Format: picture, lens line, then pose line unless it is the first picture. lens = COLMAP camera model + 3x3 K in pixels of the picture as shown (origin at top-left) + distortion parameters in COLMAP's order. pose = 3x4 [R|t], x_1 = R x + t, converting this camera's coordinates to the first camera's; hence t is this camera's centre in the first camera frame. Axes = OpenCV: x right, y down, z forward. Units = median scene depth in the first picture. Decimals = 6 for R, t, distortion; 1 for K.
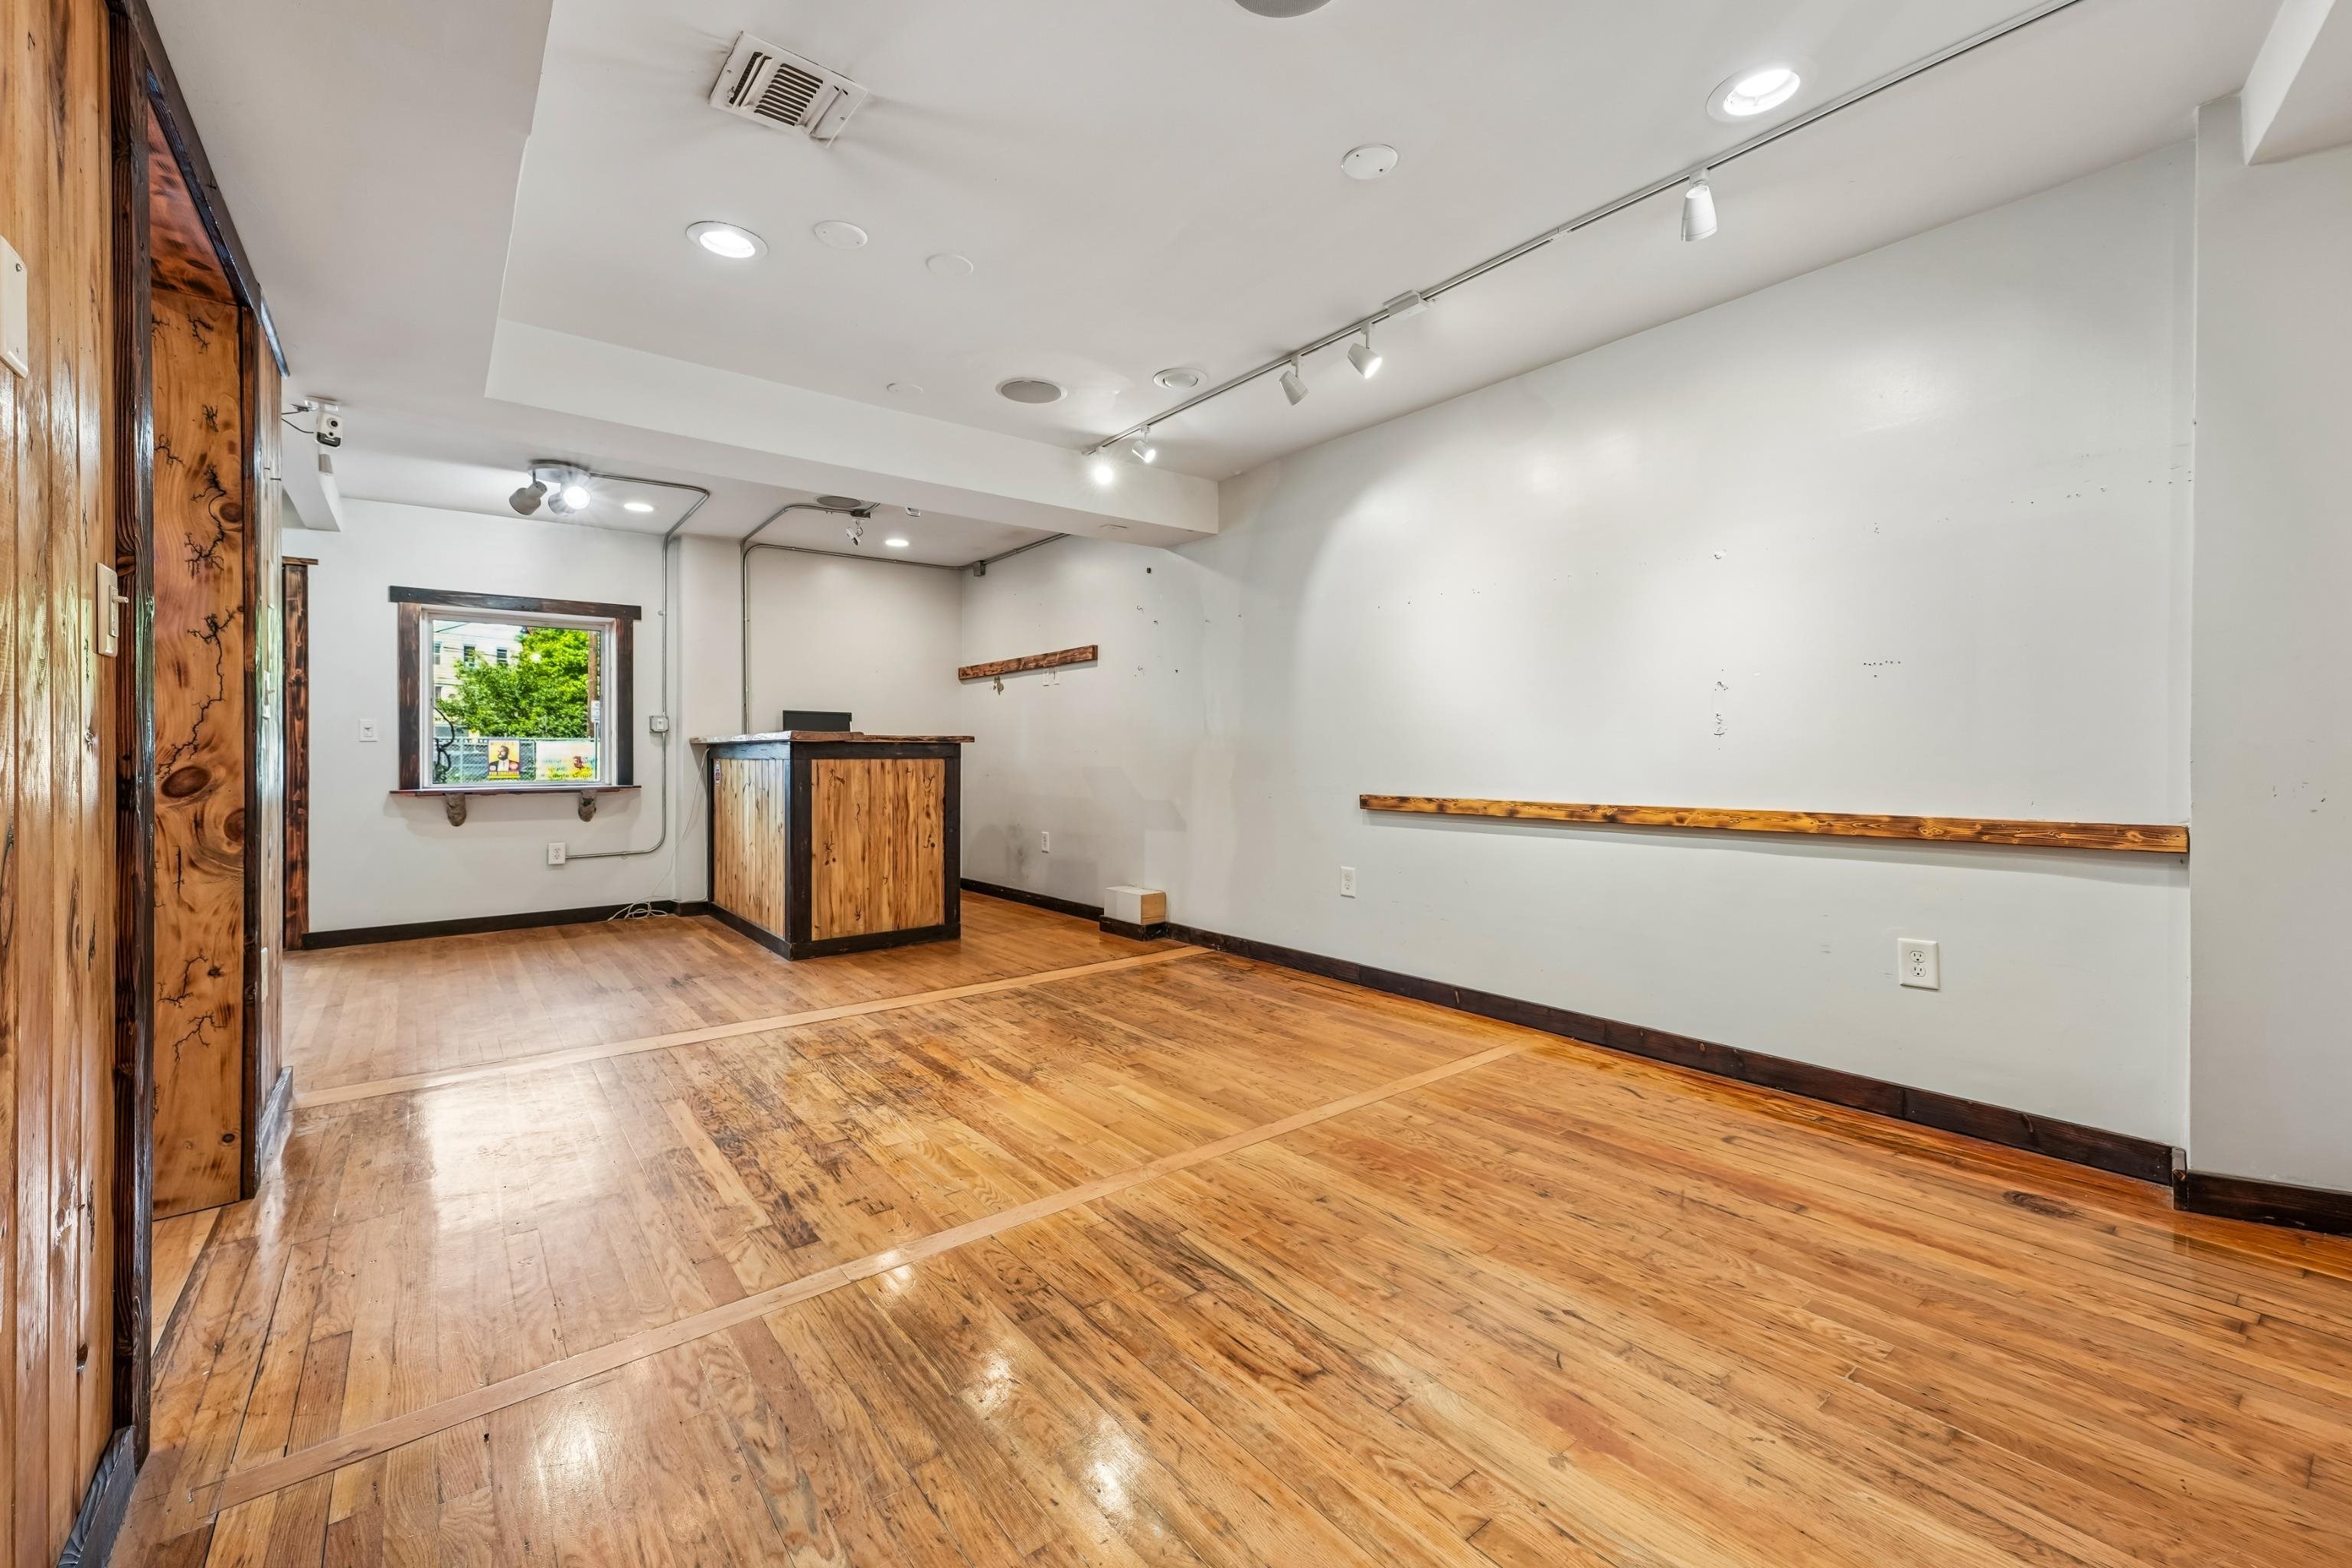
lens RADIAL K [[955.4, 0, 1158.5], [0, 955.4, 758.2], [0, 0, 1]] dist [0.017102, -0.000173]
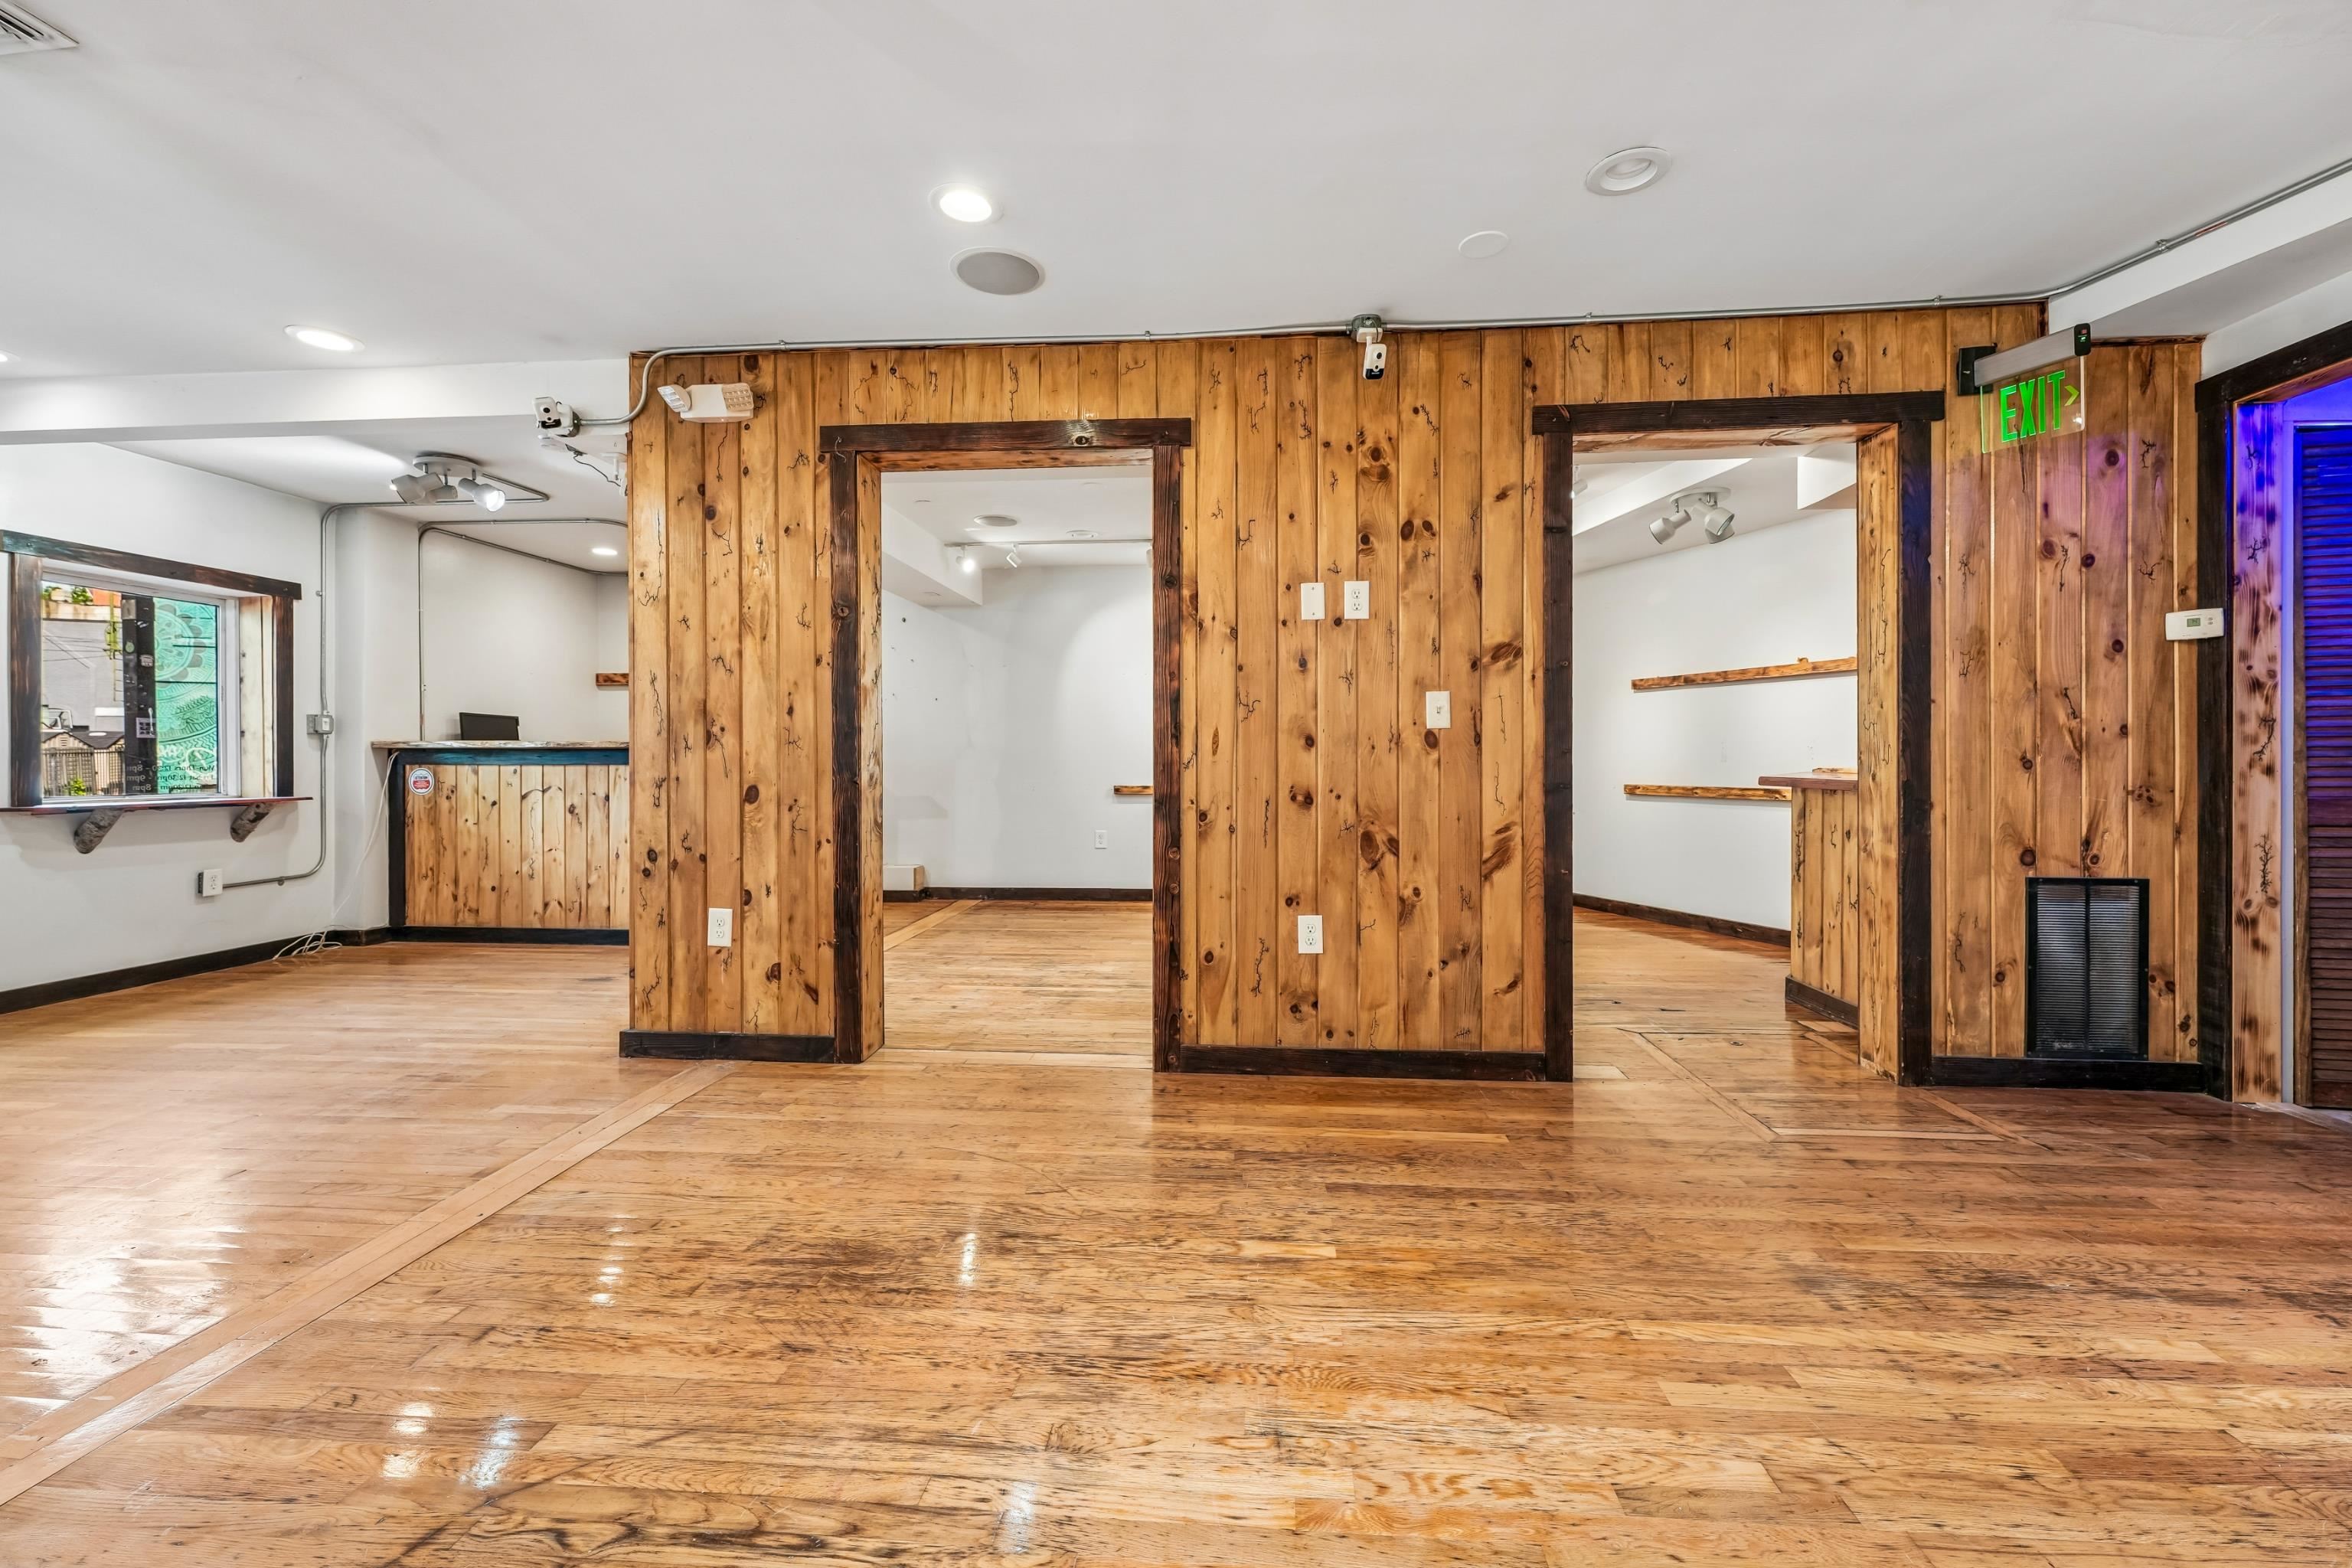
lens RADIAL K [[963.6, 0, 1173.9], [0, 963.6, 761.1], [0, 0, 1]] dist [0.002445, 0.000176]
pose [[0.671698, 0.002199, 0.740822, -1.177695], [0.002146, 0.999986, -0.004915, 0.005608], [-0.740822, 0.004891, 0.671684, -0.248249]]
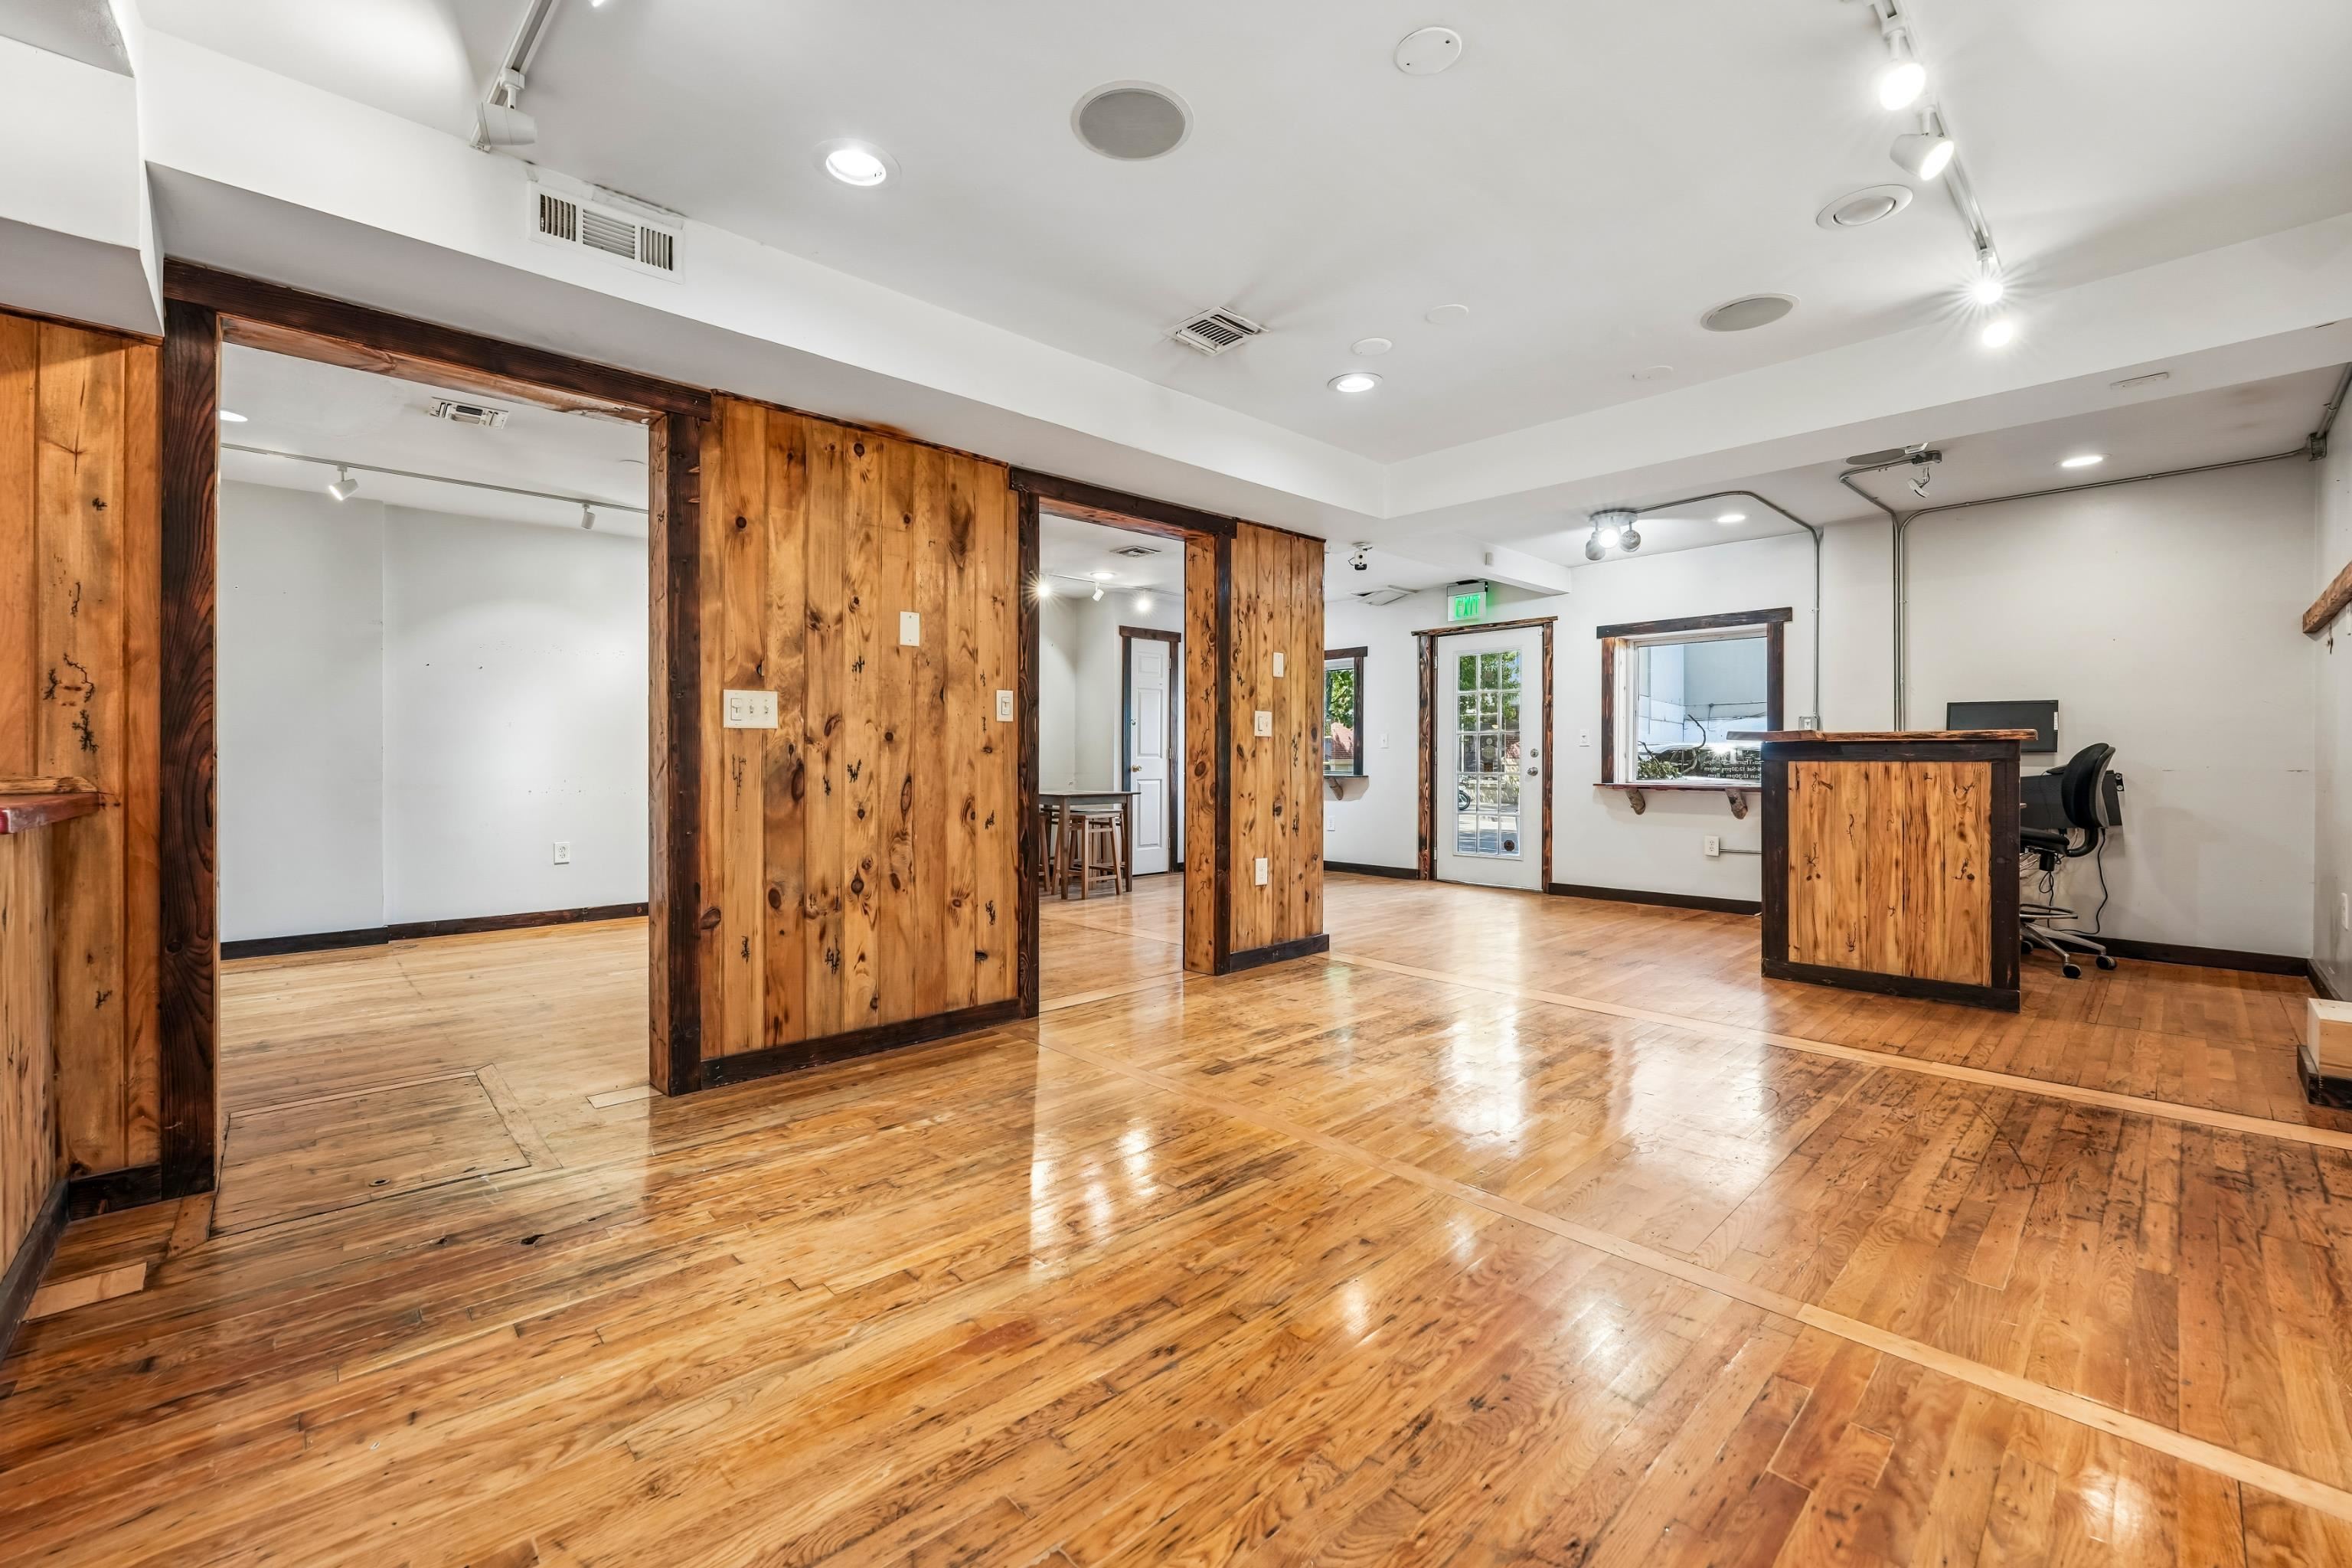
lens RADIAL K [[954.2, 0, 1167.4], [0, 954.2, 764.4], [0, 0, 1]] dist [-0.012788, 0.000310]
pose [[0.099372, 0.010592, -0.994994, 0.682531], [-0.004407, 0.999938, 0.010204, -0.003859], [0.995041, 0.003371, 0.099412, 0.465637]]
